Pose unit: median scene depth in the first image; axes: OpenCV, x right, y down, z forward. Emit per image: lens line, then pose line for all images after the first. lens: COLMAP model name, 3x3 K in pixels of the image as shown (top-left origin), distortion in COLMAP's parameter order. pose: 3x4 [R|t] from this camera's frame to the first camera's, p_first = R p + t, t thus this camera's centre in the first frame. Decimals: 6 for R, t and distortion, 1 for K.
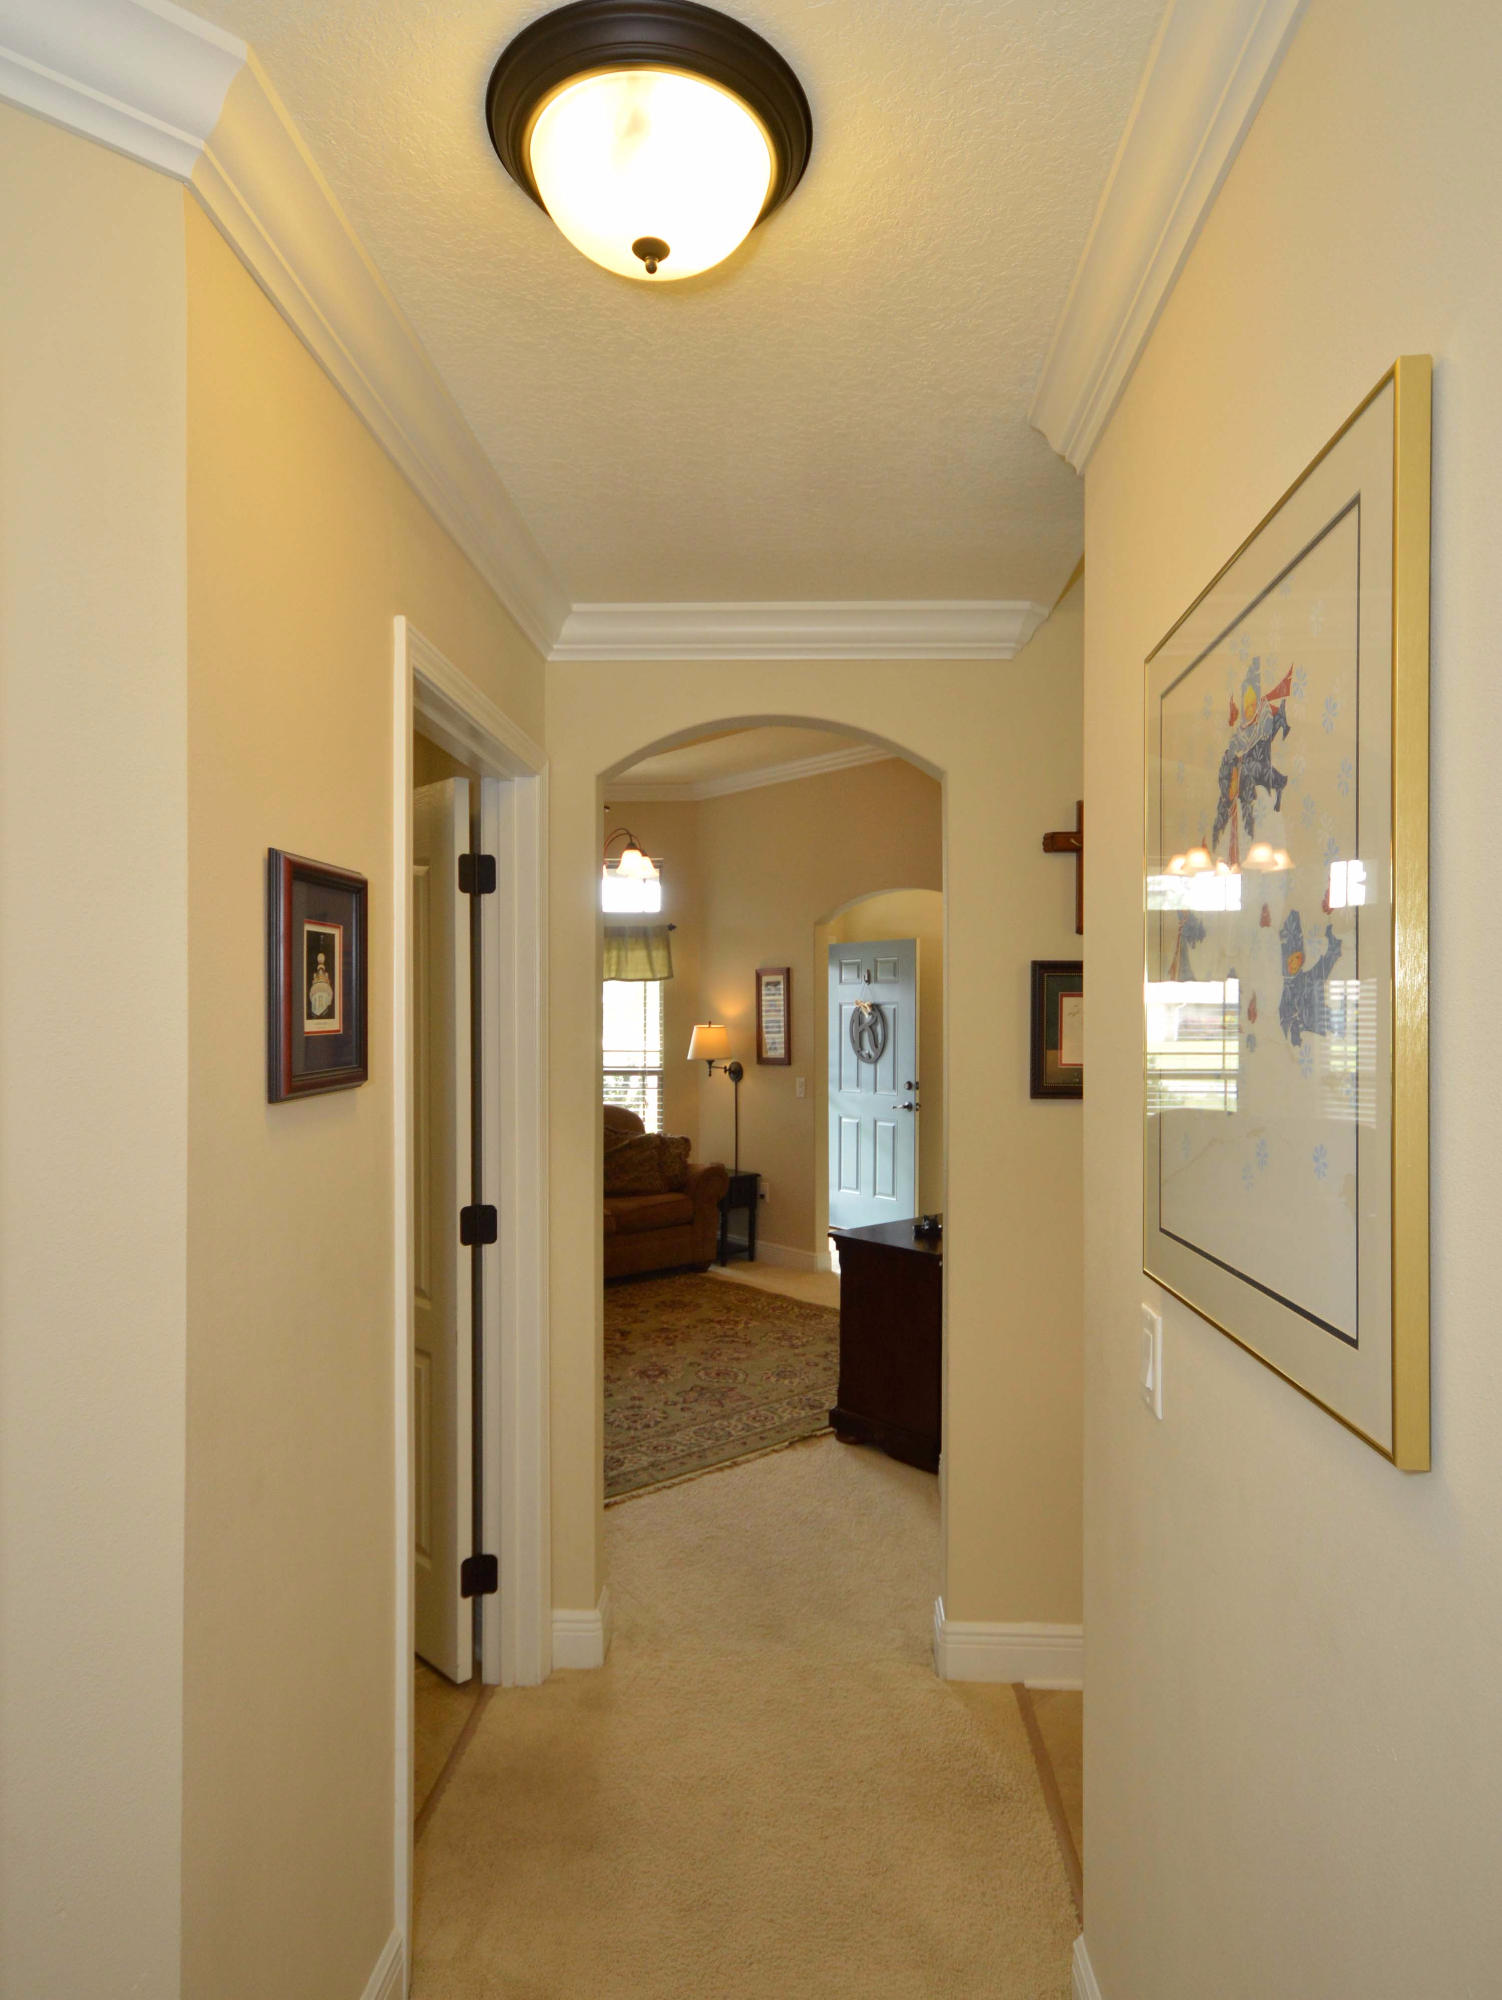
lens RADIAL K [[1100.3, 0, 751.0], [0, 1100.3, 1000.0], [0, 0, 1]] dist [0.000017, -0.000004]
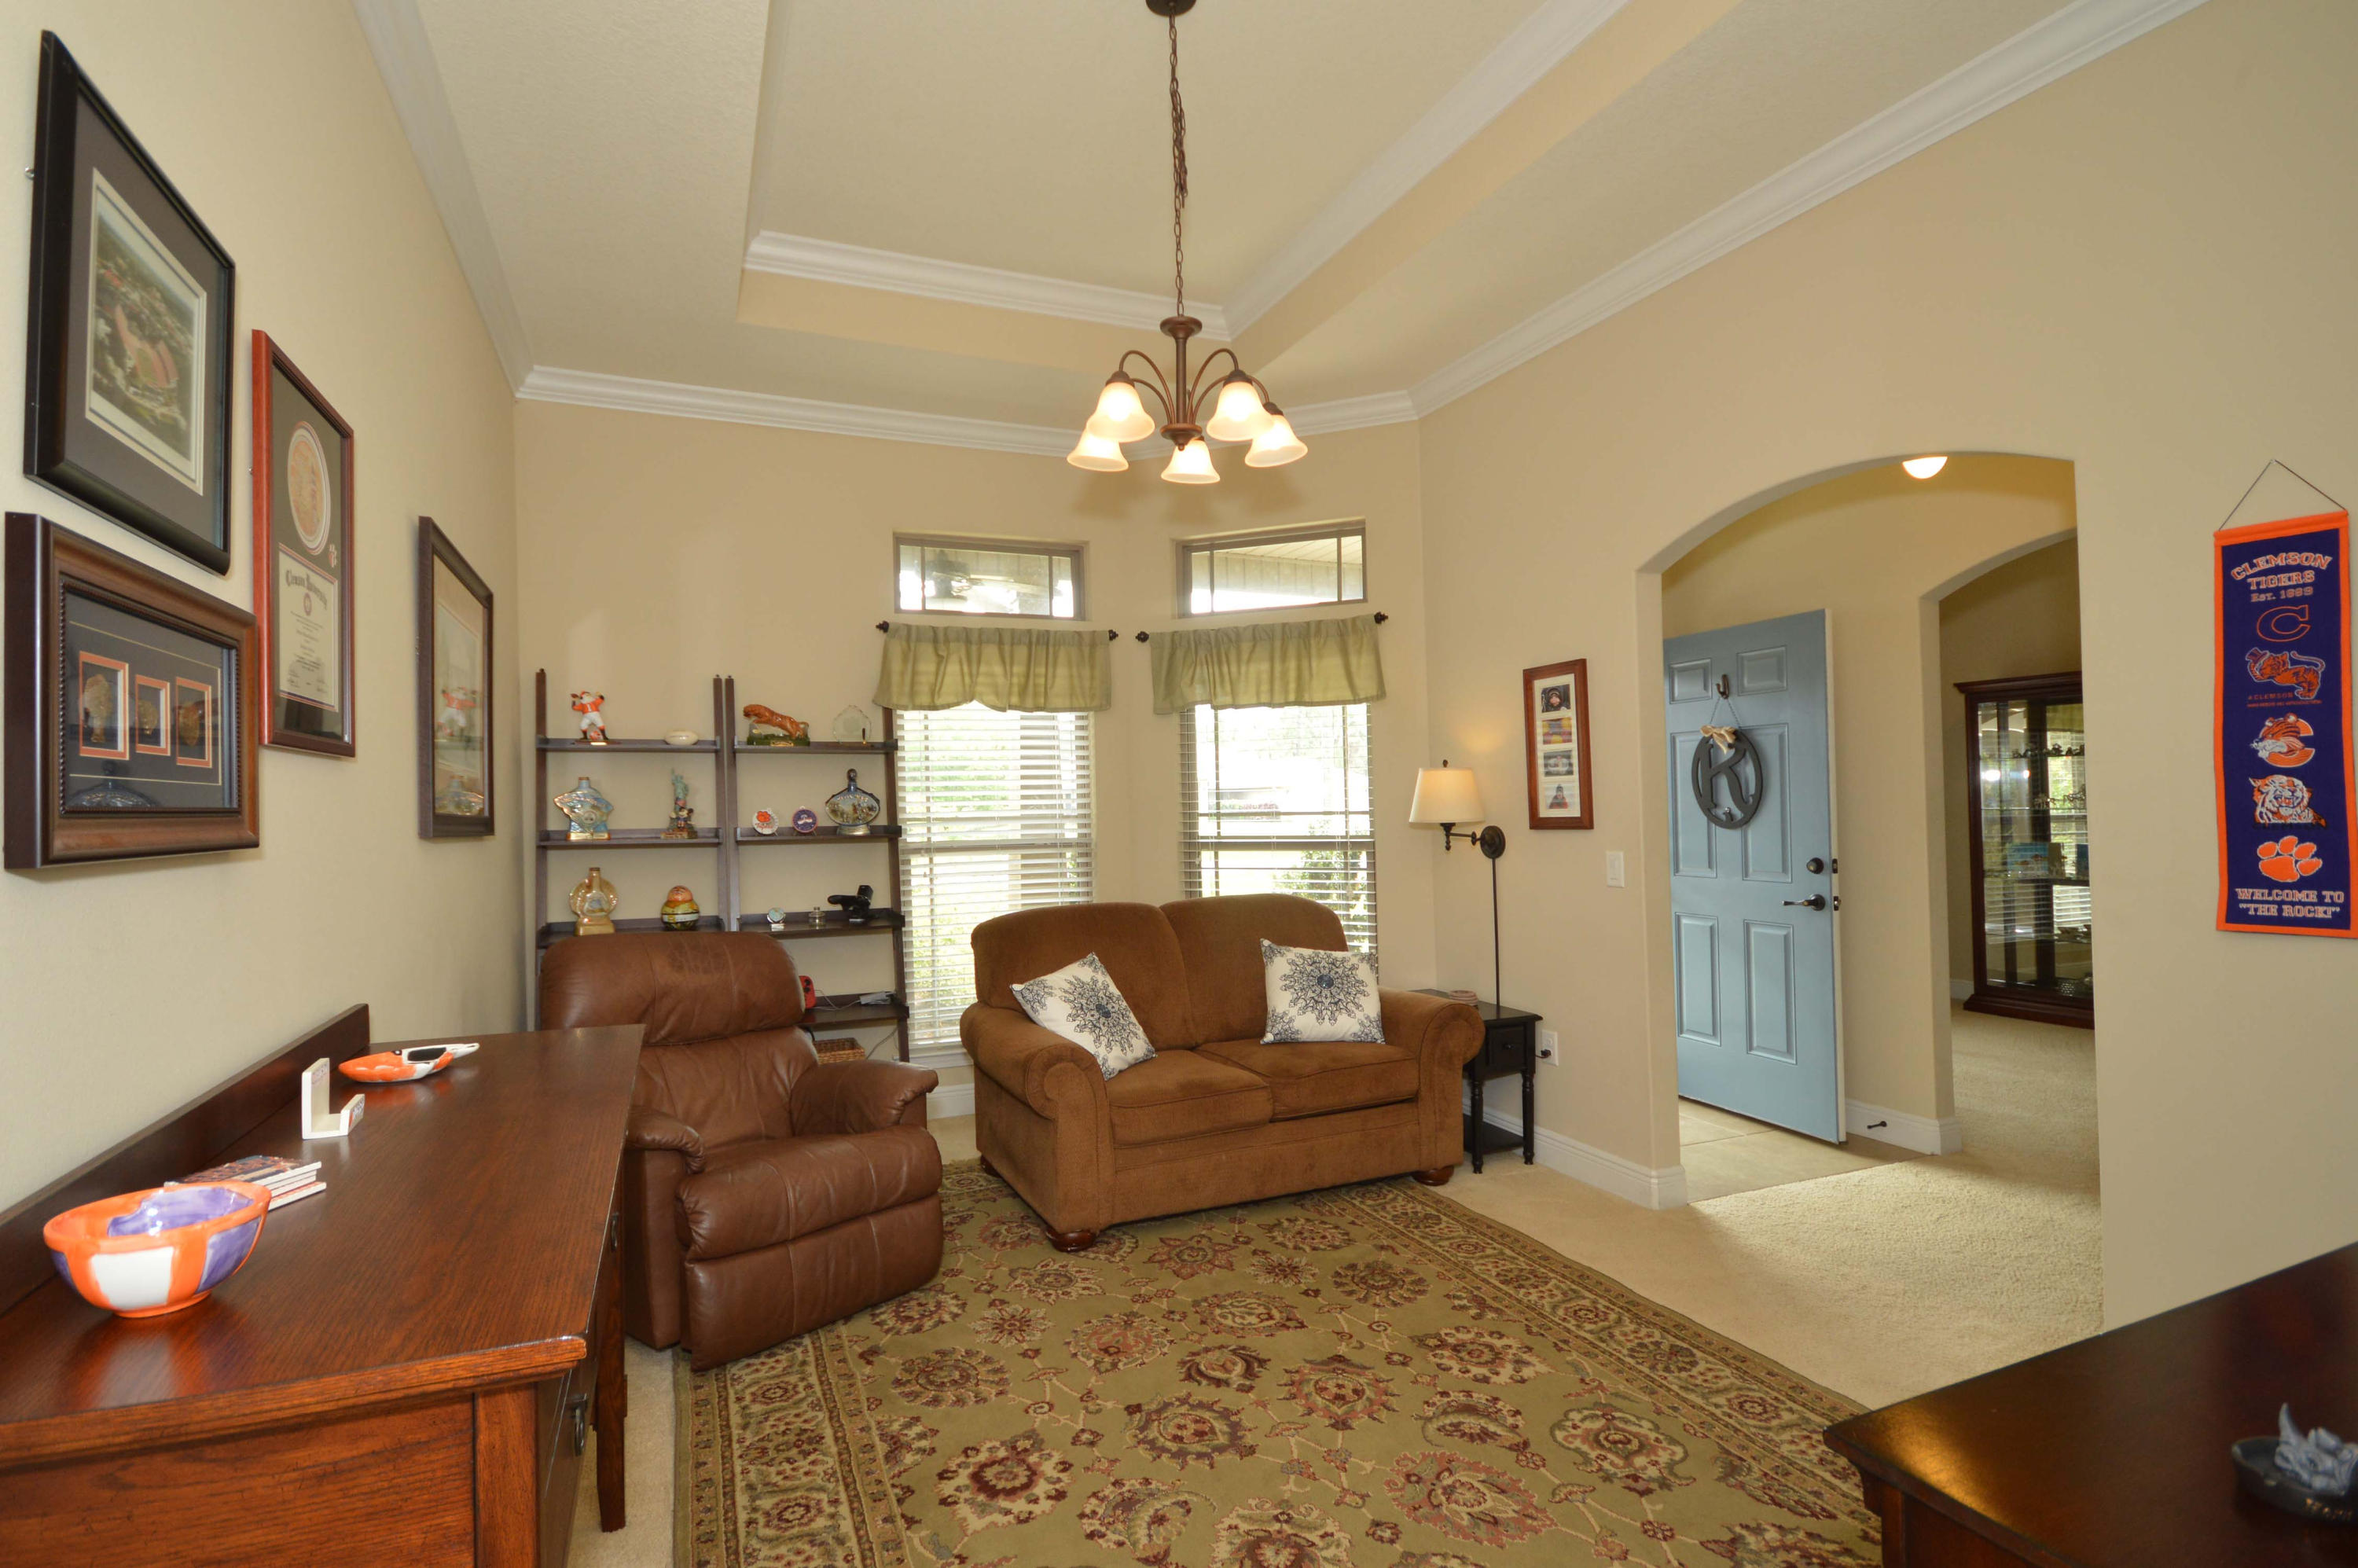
lens RADIAL K [[1087.0, 0, 1119.5], [0, 1087.0, 777.5], [0, 0, 1]] dist [0.016057, 0.000096]
pose [[0.936023, -0.027969, -0.350827, 0.005599], [0.026571, 0.999608, -0.008800, 0.029311], [0.350936, -0.001085, 0.936399, 0.363563]]
